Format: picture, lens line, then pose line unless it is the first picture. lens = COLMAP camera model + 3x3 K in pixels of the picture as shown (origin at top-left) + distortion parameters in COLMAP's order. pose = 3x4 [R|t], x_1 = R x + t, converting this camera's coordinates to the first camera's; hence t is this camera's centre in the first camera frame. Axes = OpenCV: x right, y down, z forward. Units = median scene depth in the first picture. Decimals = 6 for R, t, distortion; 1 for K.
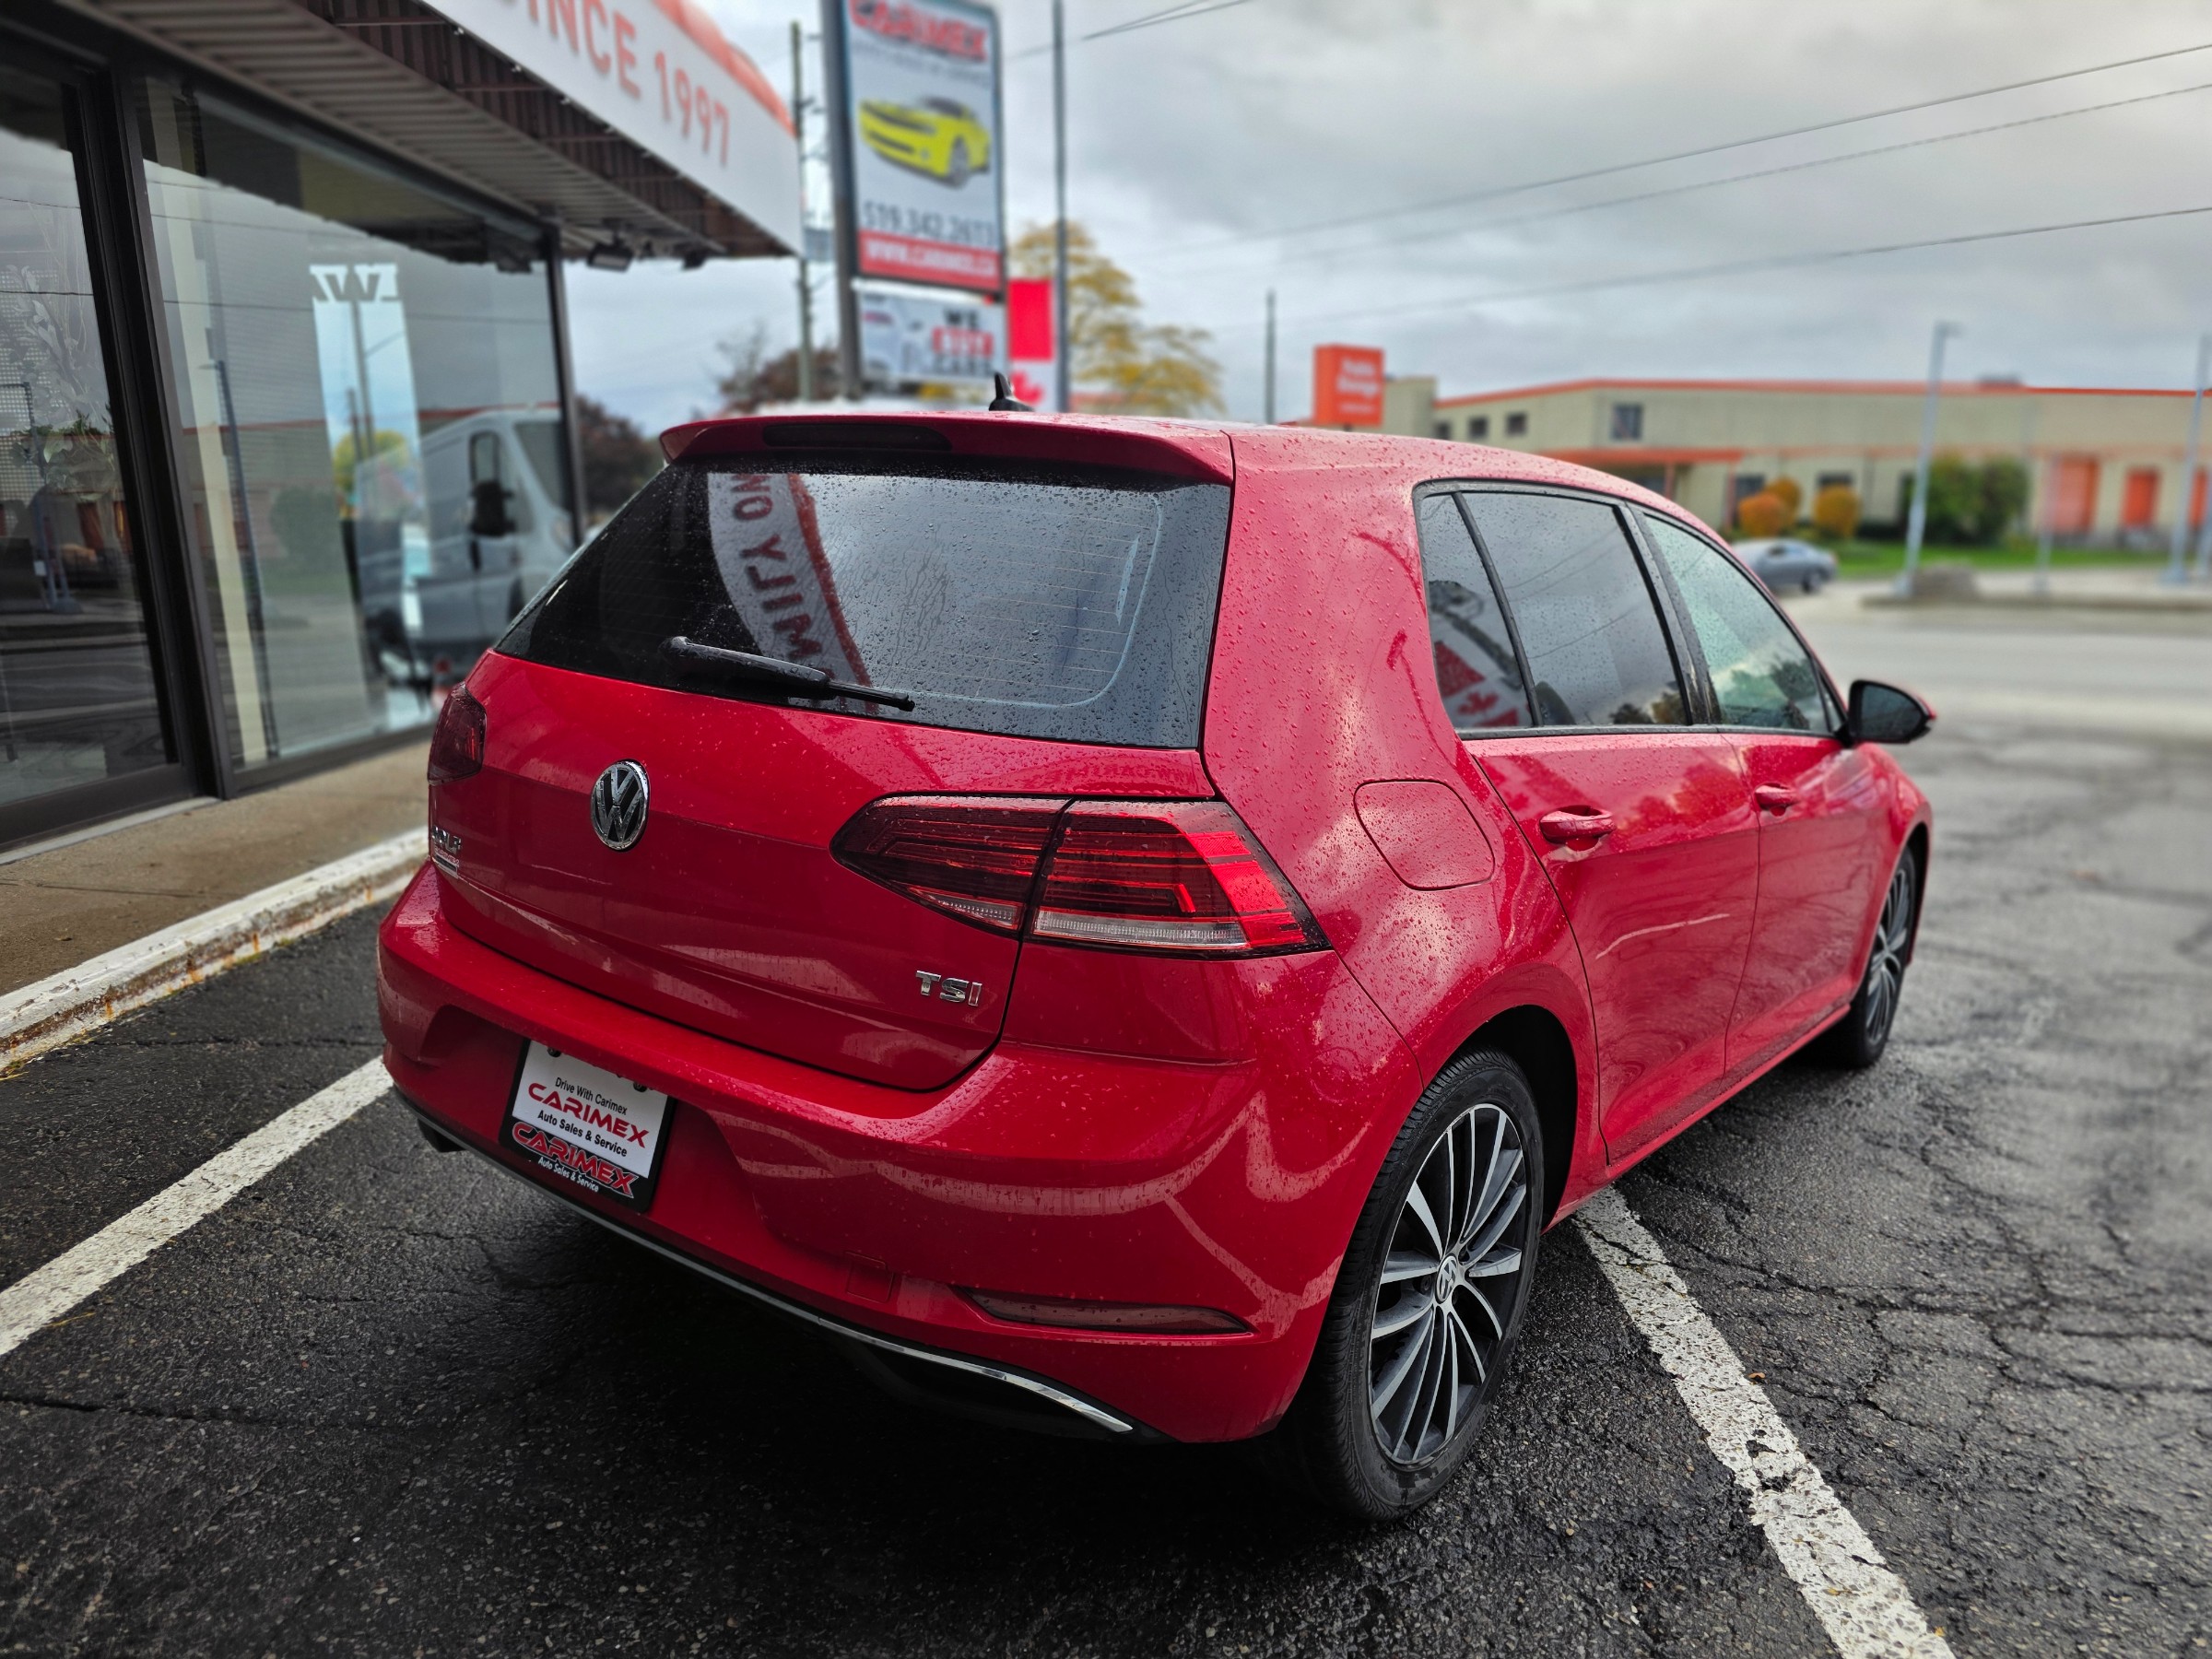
lens RADIAL K [[1483.1, 0, 1110.3], [0, 1483.1, 819.7], [0, 0, 1]] dist [0.033027, -0.026101]
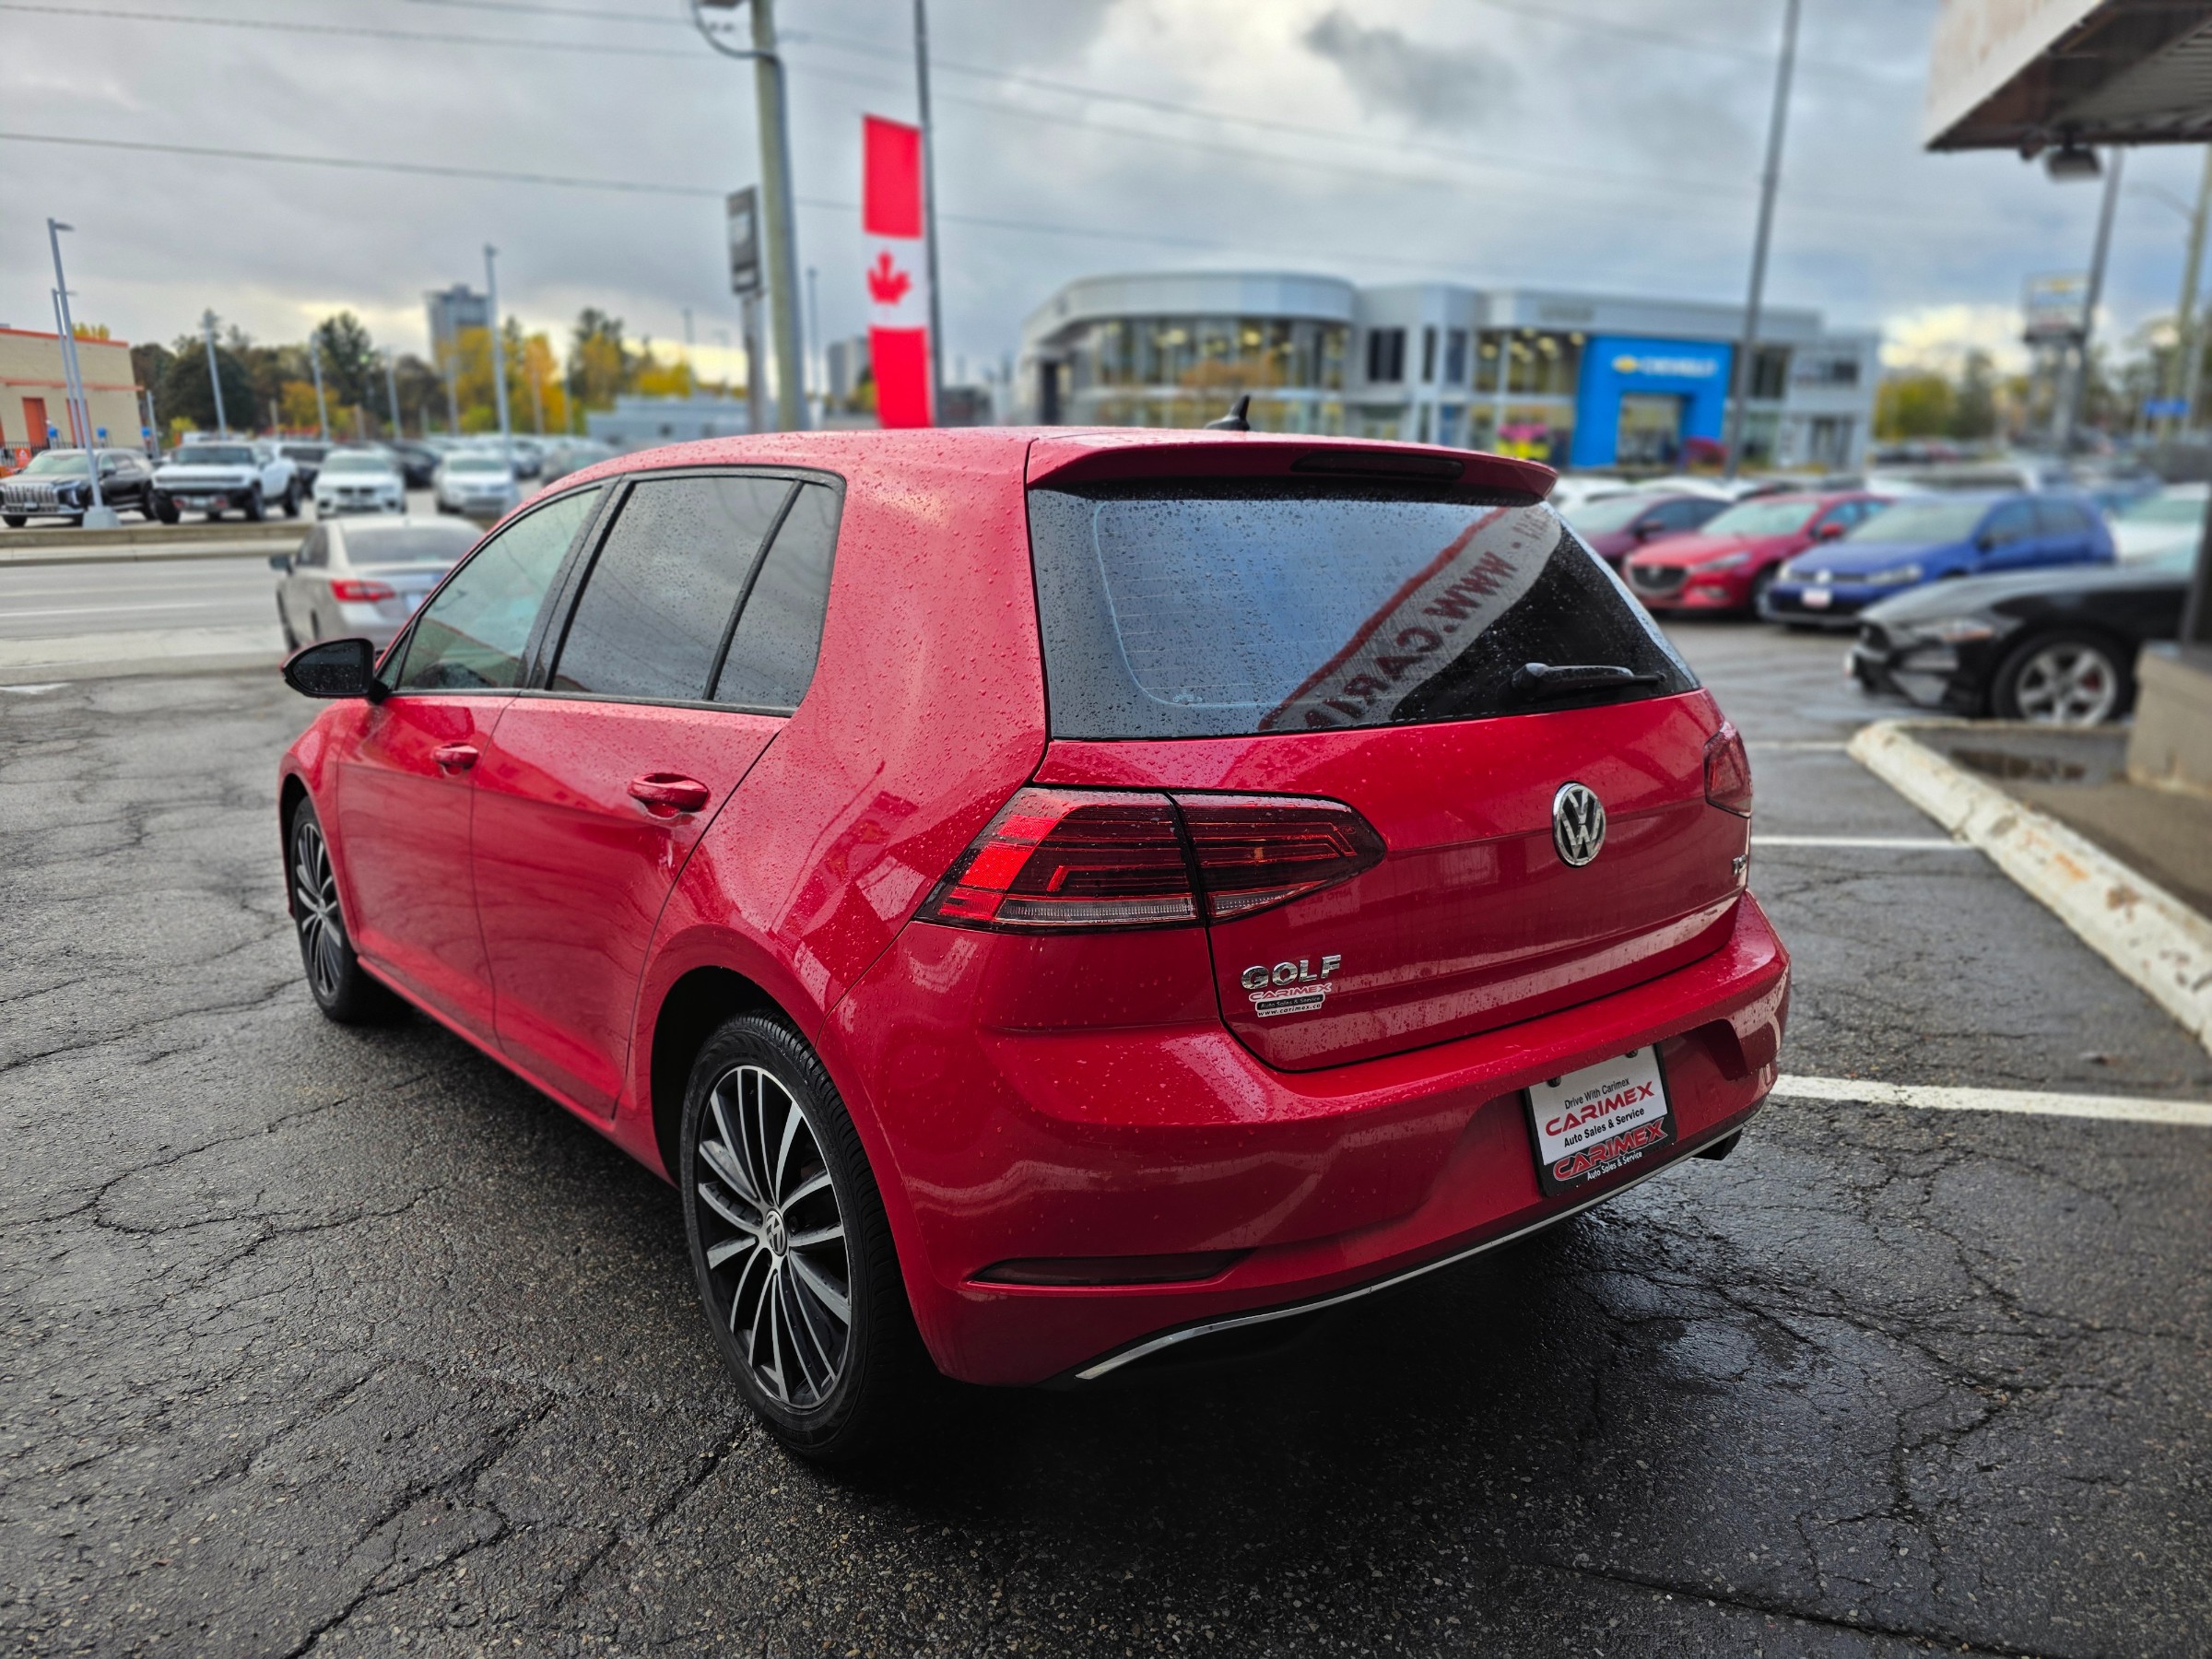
lens RADIAL K [[1483.1, 0, 1110.3], [0, 1483.1, 819.7], [0, 0, 1]] dist [0.033027, -0.026101]
pose [[0.241375, -0.225826, 0.943791, -1.390562], [0.178358, 0.966303, 0.185598, -0.266194], [-0.953901, 0.123534, 0.273519, 1.002879]]
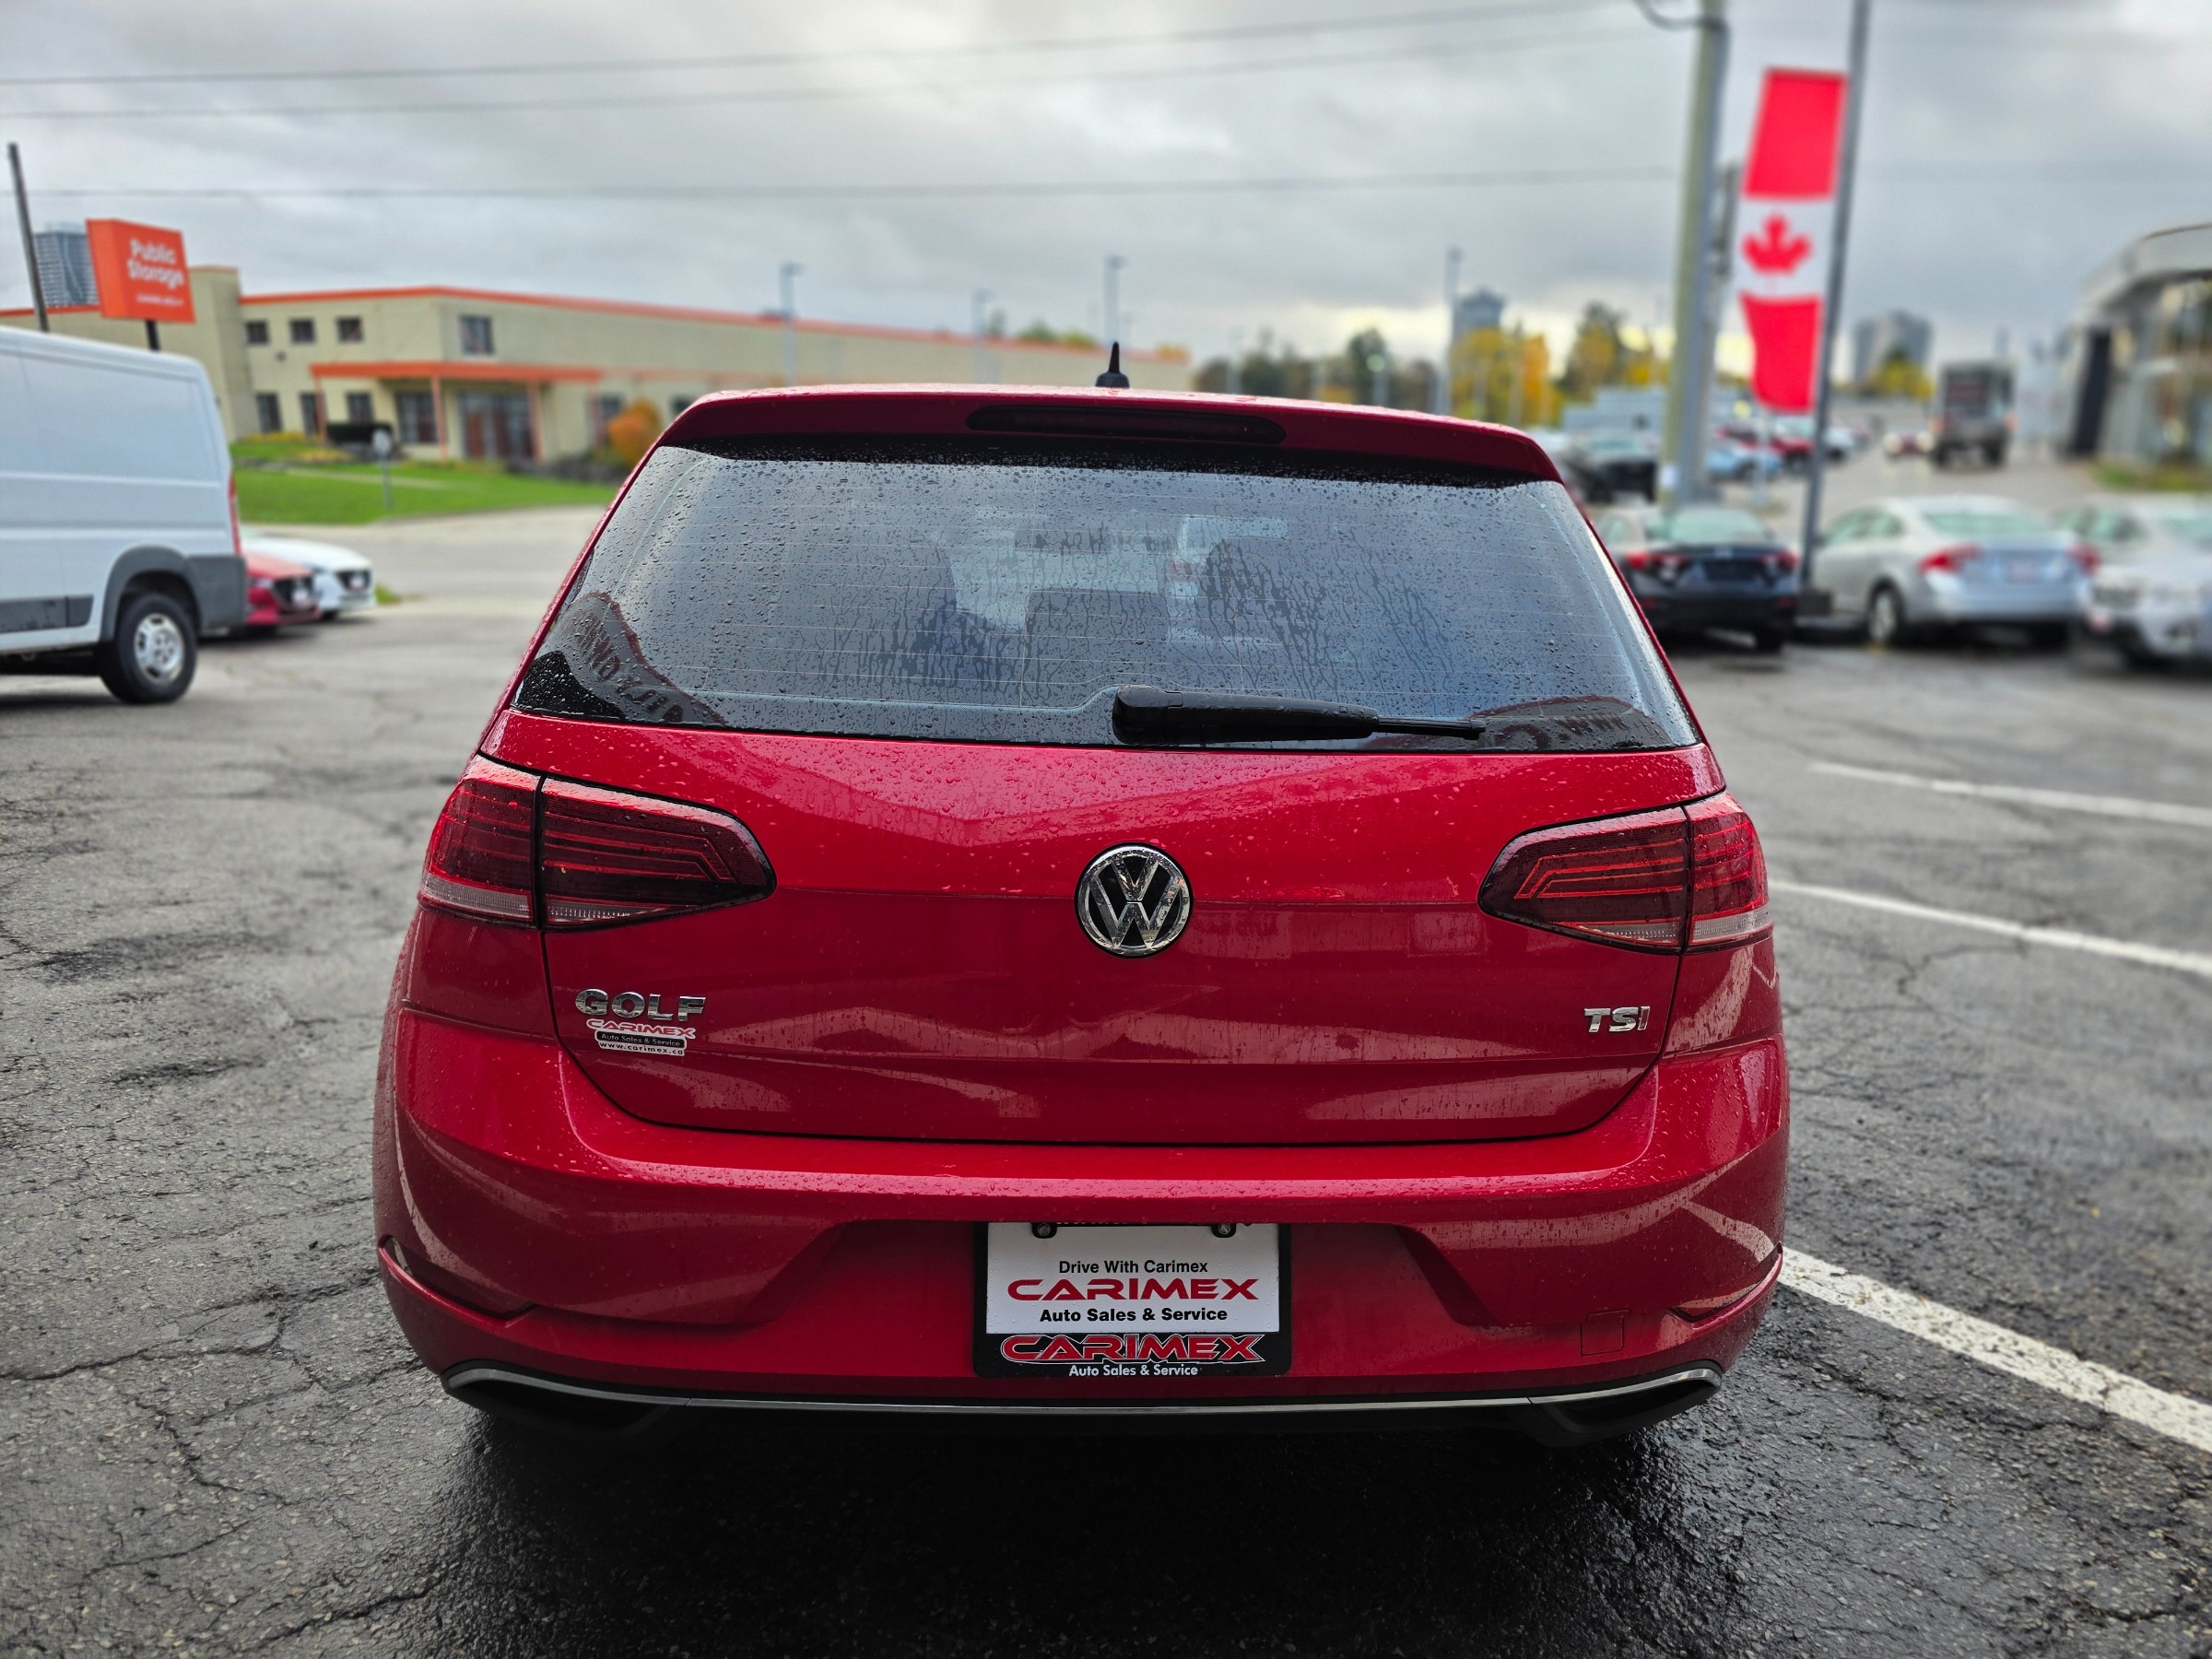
lens RADIAL K [[1483.1, 0, 1110.3], [0, 1483.1, 819.7], [0, 0, 1]] dist [0.033027, -0.026101]
pose [[0.758185, -0.155694, 0.633179, -0.813493], [0.122579, 0.987794, 0.096111, -0.127301], [-0.640414, 0.004744, 0.768015, 0.389650]]
